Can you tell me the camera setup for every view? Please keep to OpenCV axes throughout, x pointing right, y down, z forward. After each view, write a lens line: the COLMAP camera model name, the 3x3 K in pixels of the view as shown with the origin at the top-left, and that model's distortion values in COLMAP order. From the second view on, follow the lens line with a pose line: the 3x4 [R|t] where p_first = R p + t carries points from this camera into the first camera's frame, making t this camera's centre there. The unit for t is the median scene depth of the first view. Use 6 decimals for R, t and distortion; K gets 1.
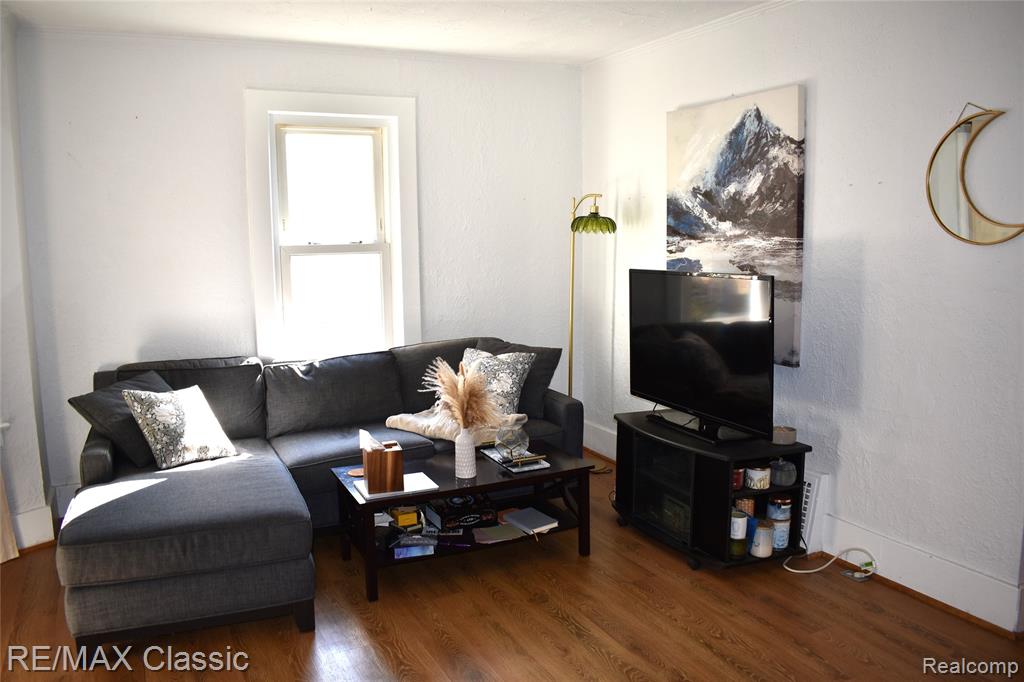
lens RADIAL K [[808.2, 0, 511.1], [0, 808.2, 341.1], [0, 0, 1]] dist [-0.091360, 0.010515]
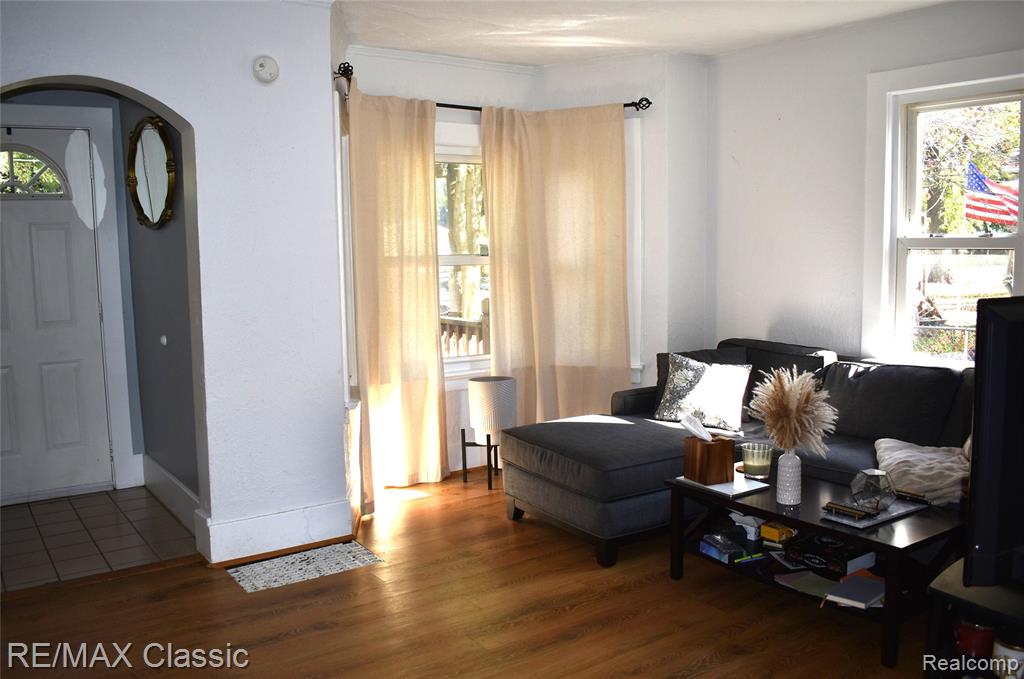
lens RADIAL K [[877.6, 0, 511.8], [0, 877.6, 337.8], [0, 0, 1]] dist [-0.009695, -0.003826]
pose [[0.171315, 0.125420, -0.977200, 0.809535], [-0.118004, 0.987336, 0.106034, -0.077869], [0.978124, 0.097148, 0.183946, 0.505682]]
